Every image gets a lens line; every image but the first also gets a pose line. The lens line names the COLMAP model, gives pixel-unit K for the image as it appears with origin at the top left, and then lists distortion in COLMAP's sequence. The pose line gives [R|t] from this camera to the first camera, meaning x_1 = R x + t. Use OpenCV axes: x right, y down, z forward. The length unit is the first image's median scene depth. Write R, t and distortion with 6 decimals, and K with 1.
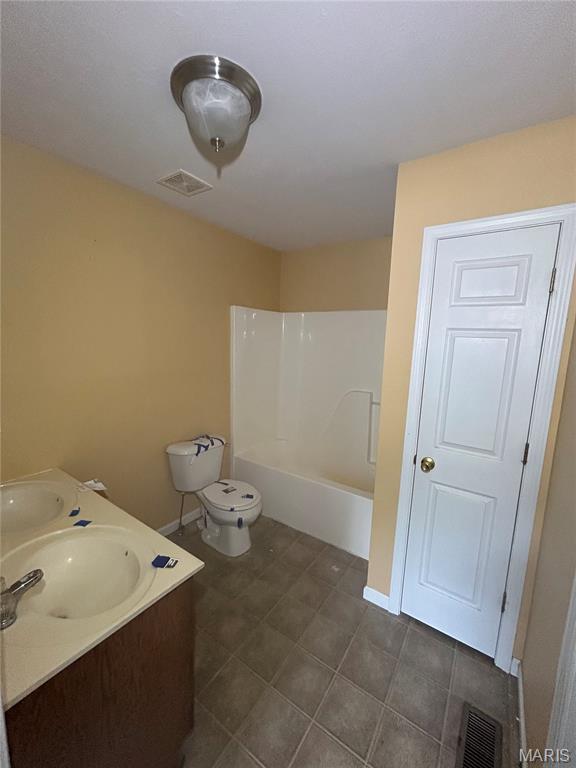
lens RADIAL K [[311.3, 0, 287.6], [0, 311.3, 384.9], [0, 0, 1]] dist [0.000003, 0.000005]
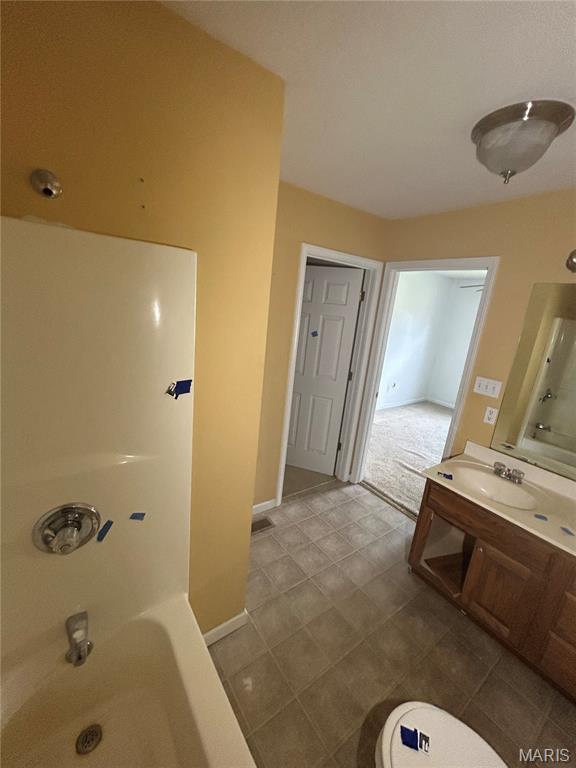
lens RADIAL K [[311.3, 0, 287.9], [0, 311.3, 384.2], [0, 0, 1]] dist [0.000003, 0.000005]
pose [[-0.933006, -0.201159, 0.298387, 0.006627], [-0.073797, 0.918505, 0.388462, -0.363115], [-0.352213, 0.340417, -0.871815, 1.854994]]
